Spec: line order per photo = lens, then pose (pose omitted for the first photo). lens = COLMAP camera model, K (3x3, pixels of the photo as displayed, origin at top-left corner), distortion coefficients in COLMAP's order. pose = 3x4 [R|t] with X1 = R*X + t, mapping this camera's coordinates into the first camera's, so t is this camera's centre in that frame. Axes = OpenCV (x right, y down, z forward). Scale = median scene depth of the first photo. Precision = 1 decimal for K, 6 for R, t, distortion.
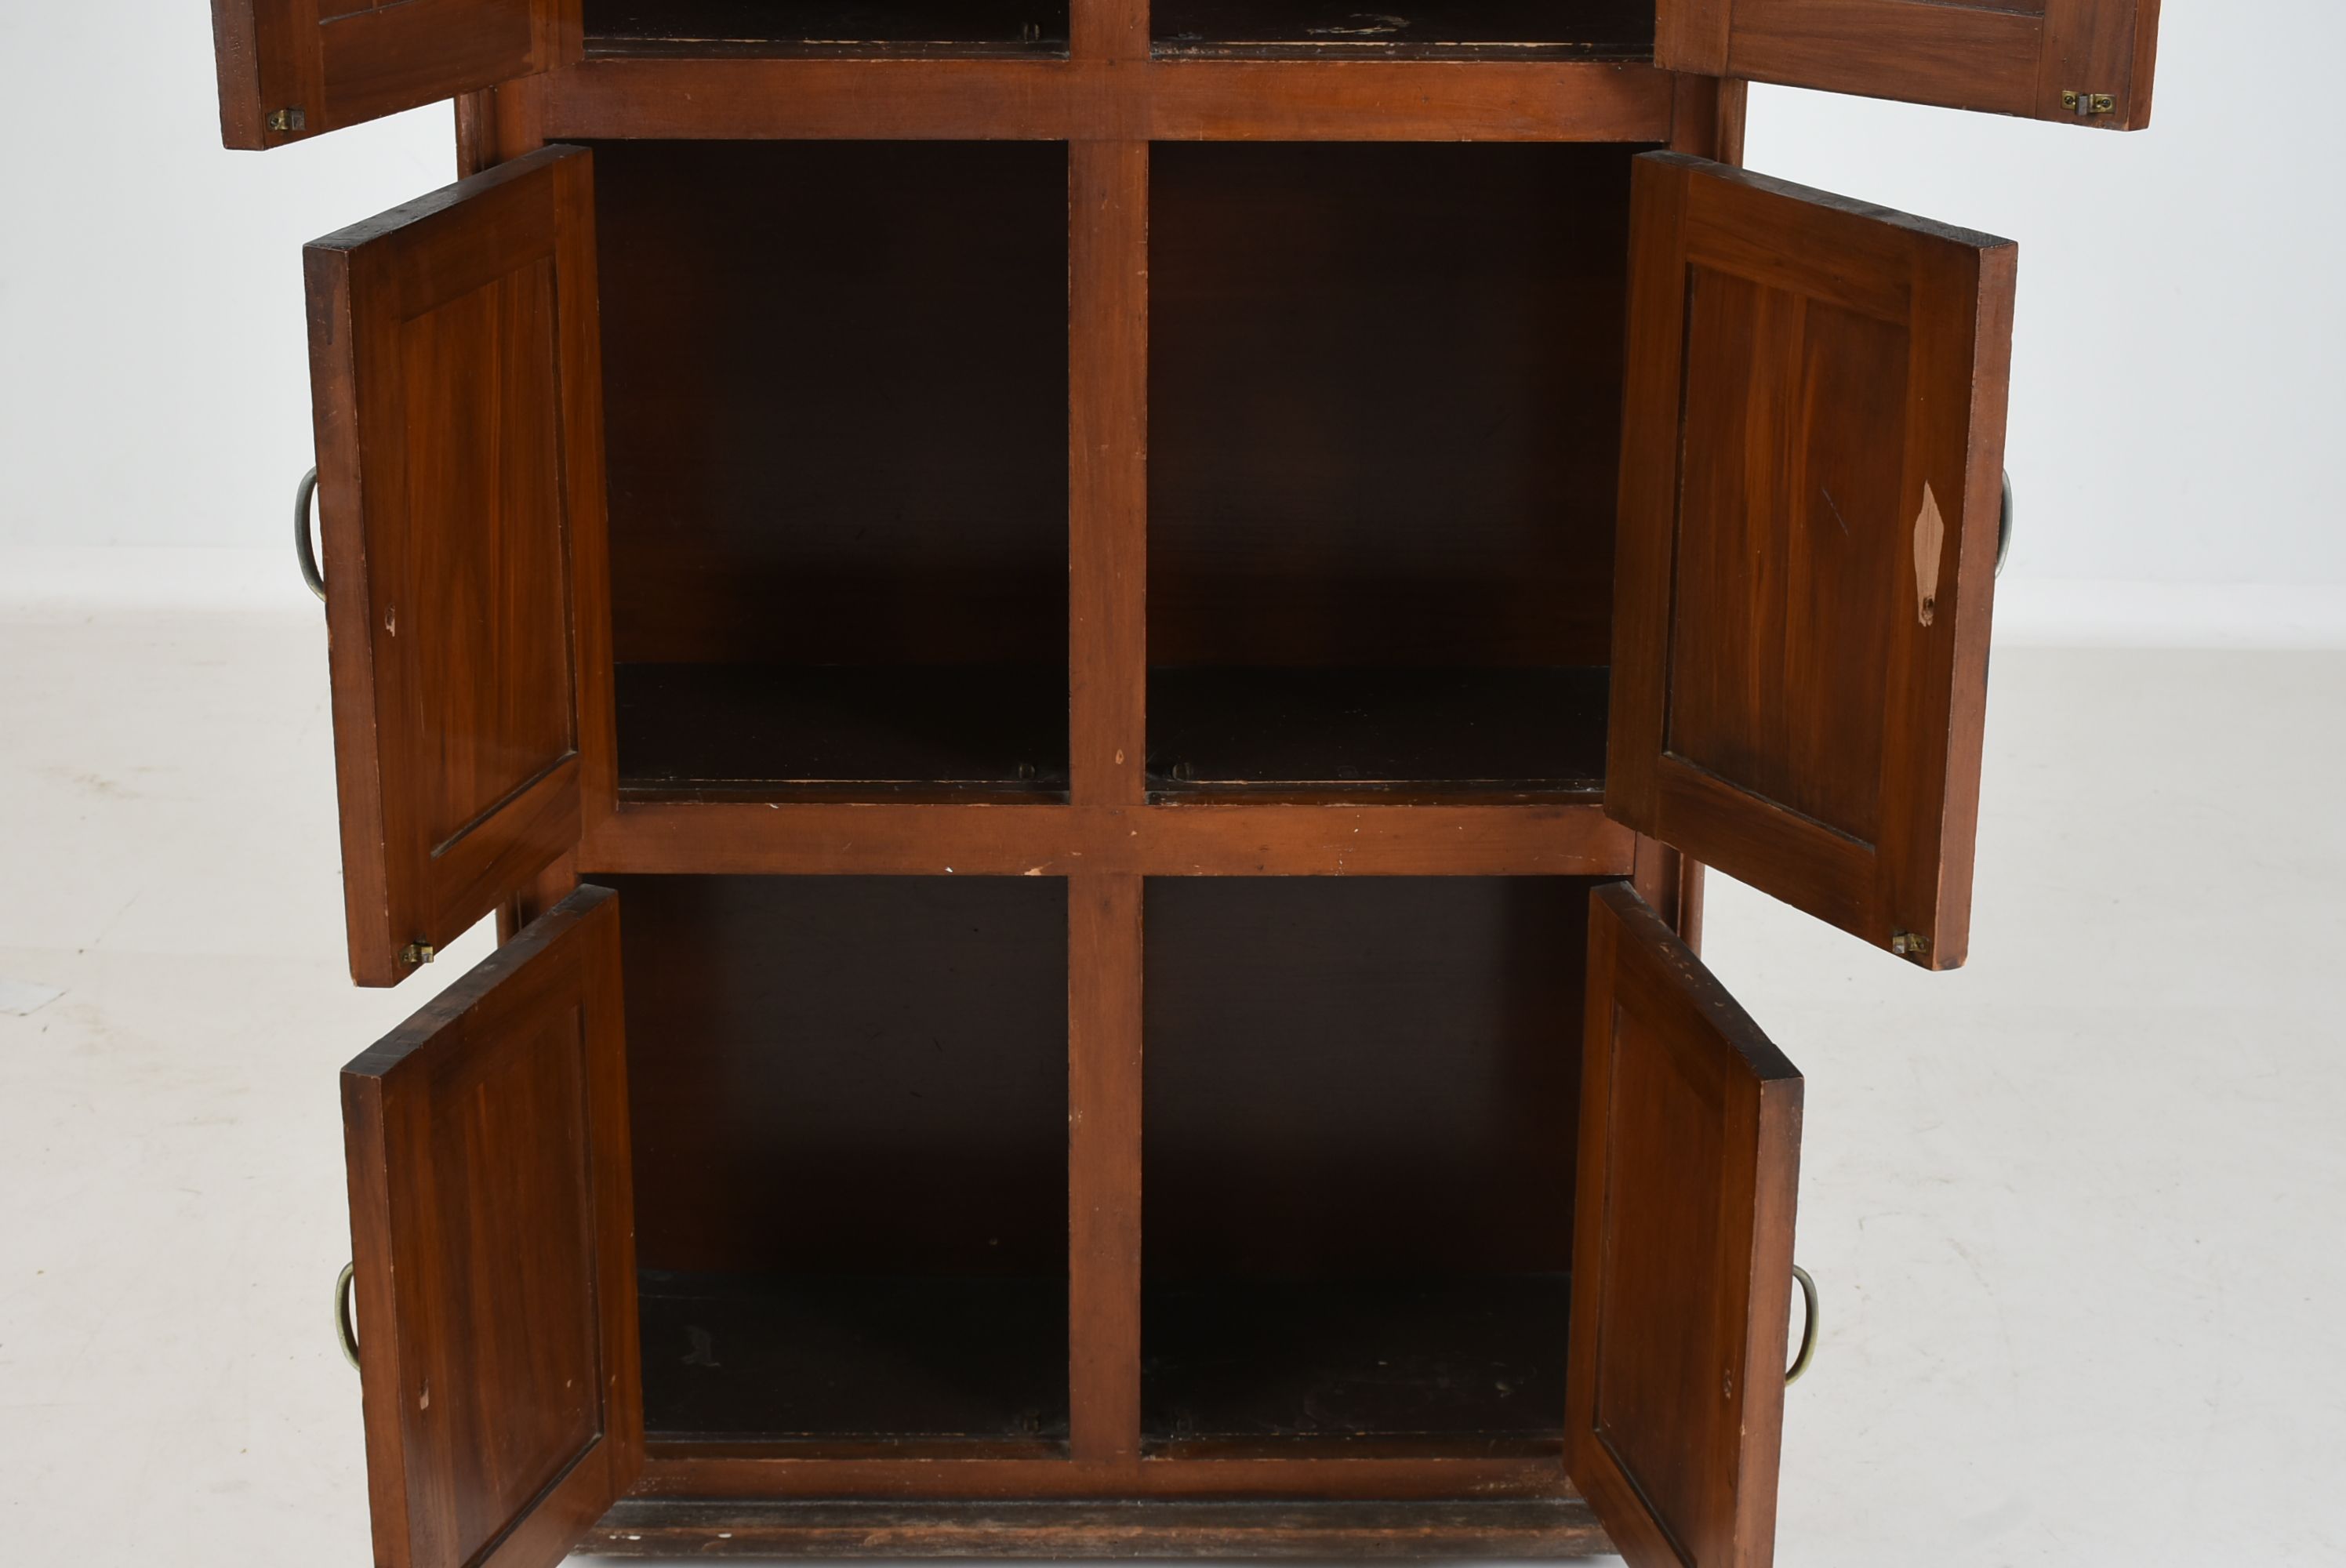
lens RADIAL K [[3979.6, 0, 1126.7], [0, 3979.6, 787.3], [0, 0, 1]] dist [0.011177, -0.029383]
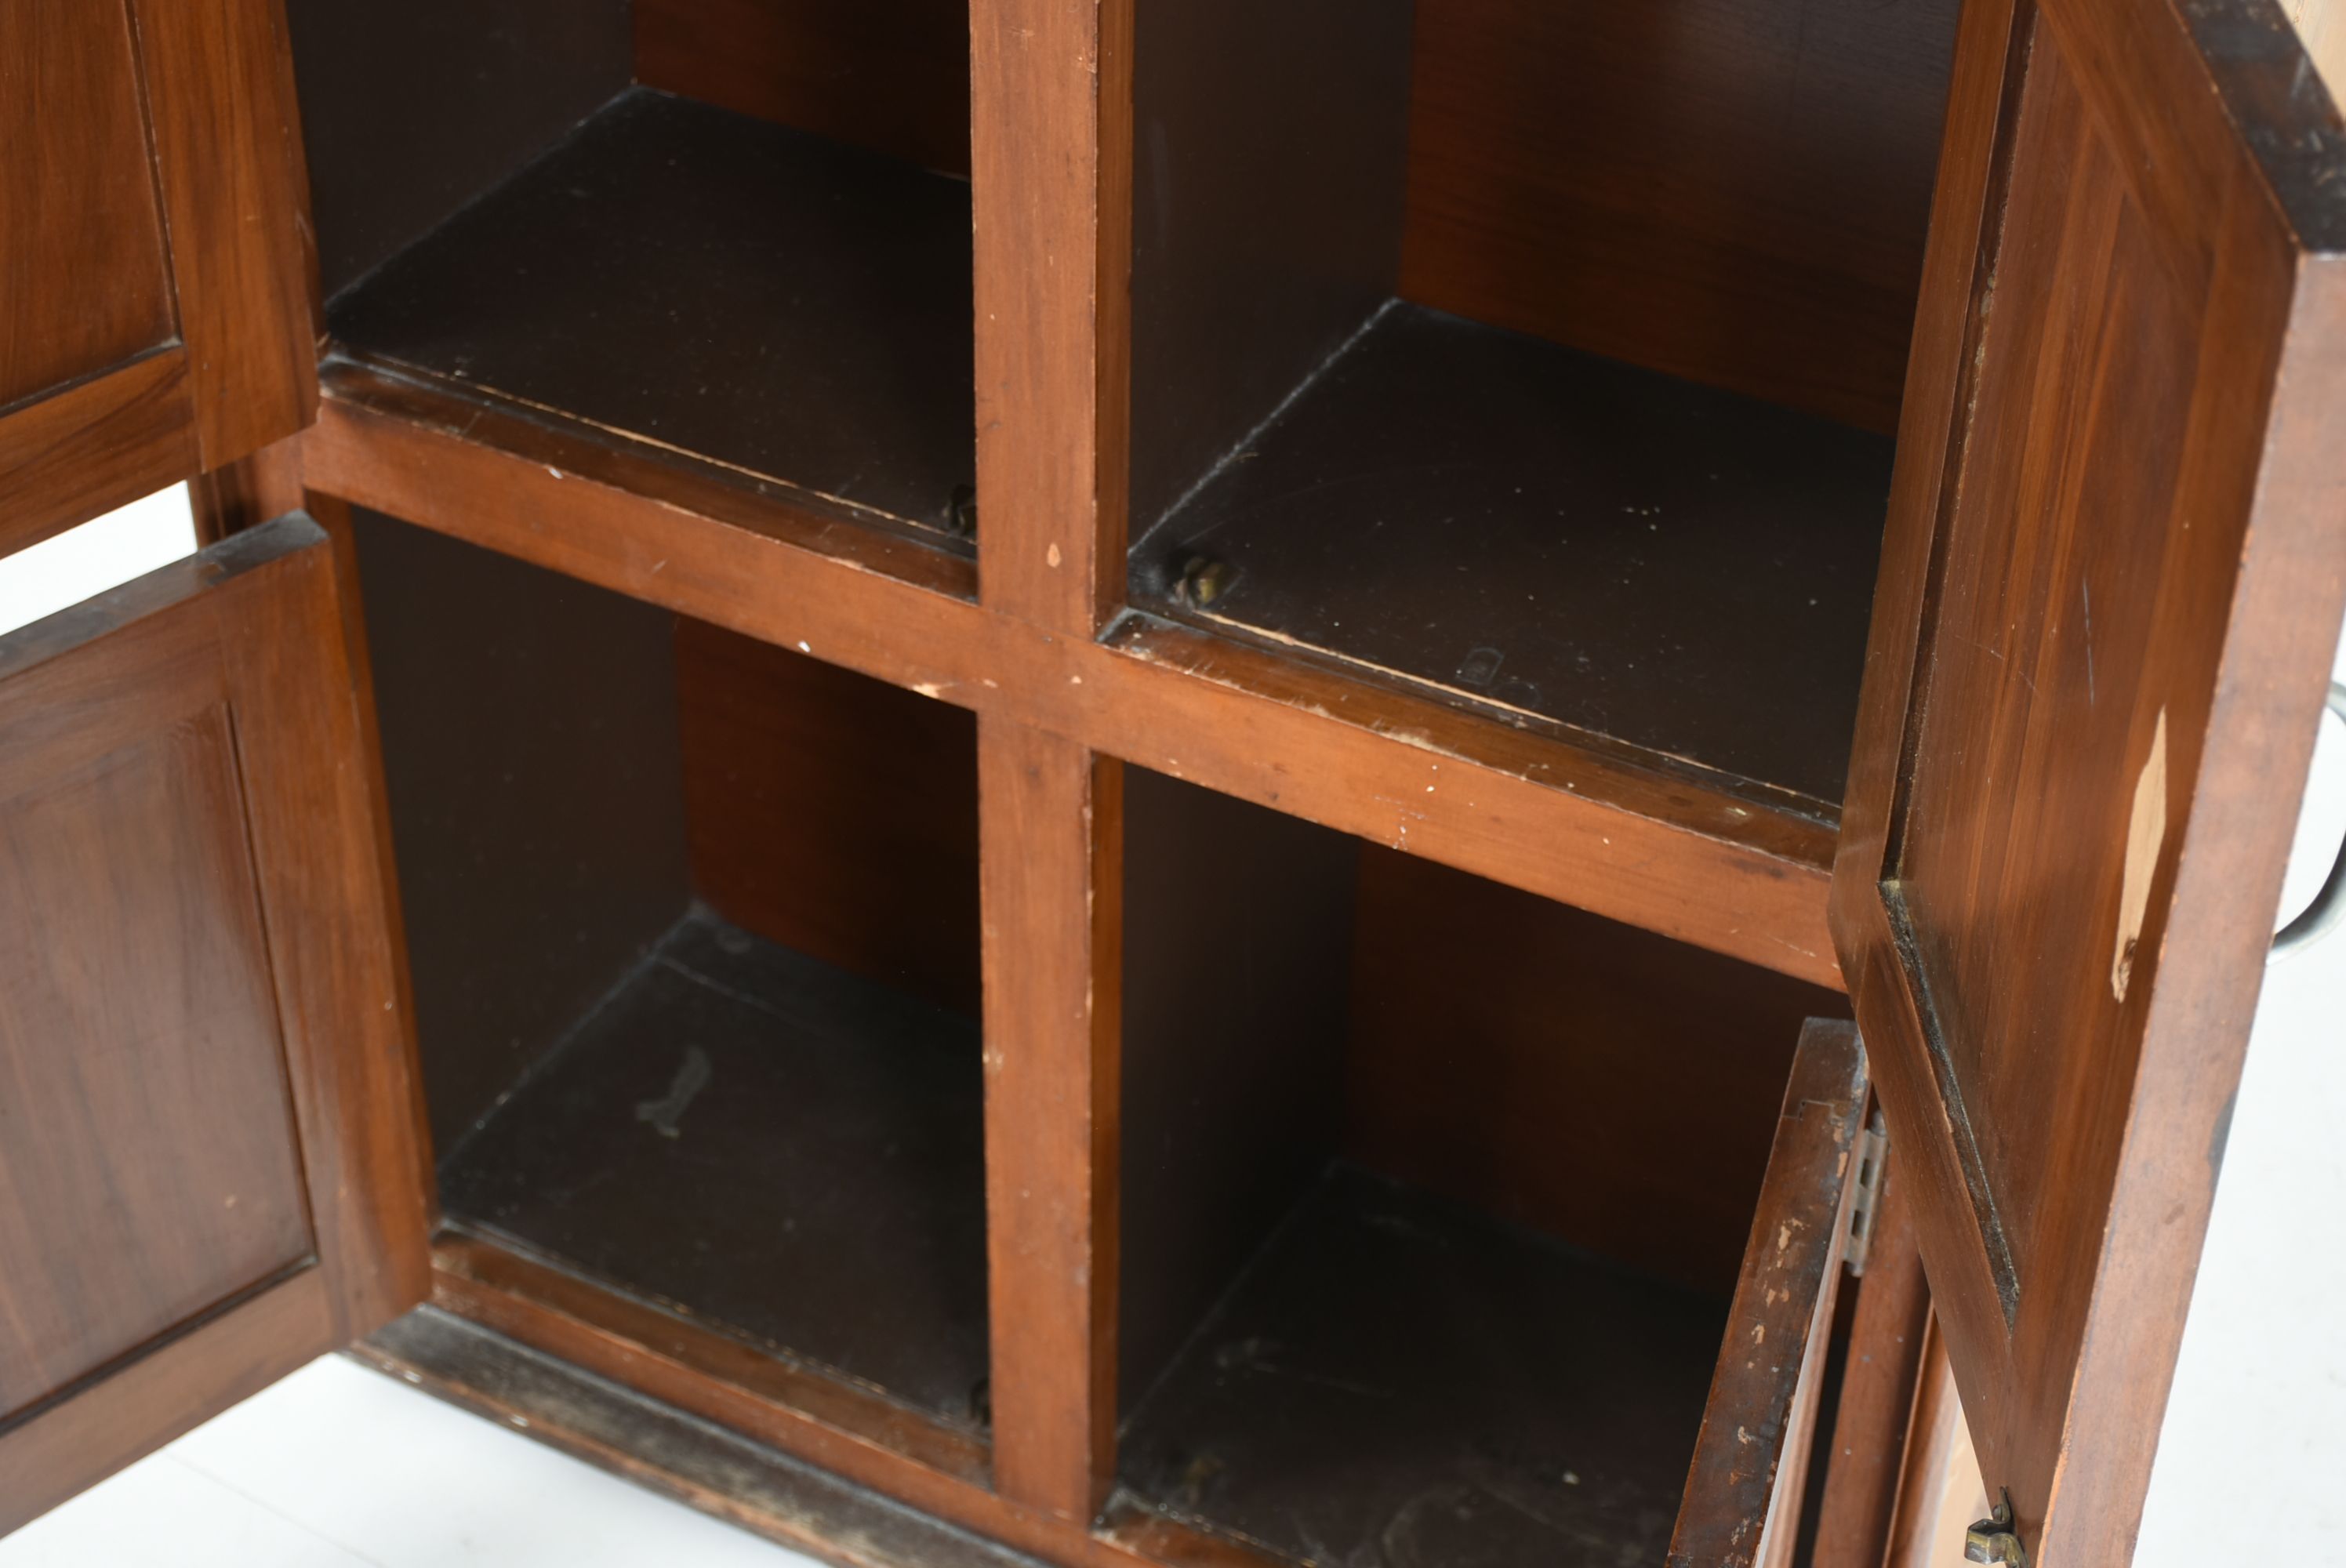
lens RADIAL K [[3979.6, 0, 1126.7], [0, 3979.6, 787.3], [0, 0, 1]] dist [0.011177, -0.029383]
pose [[0.876010, 0.293399, -0.382783, 0.231466], [-0.169051, 0.930116, 0.326045, -0.161769], [0.451694, -0.220909, 0.864391, 0.503488]]
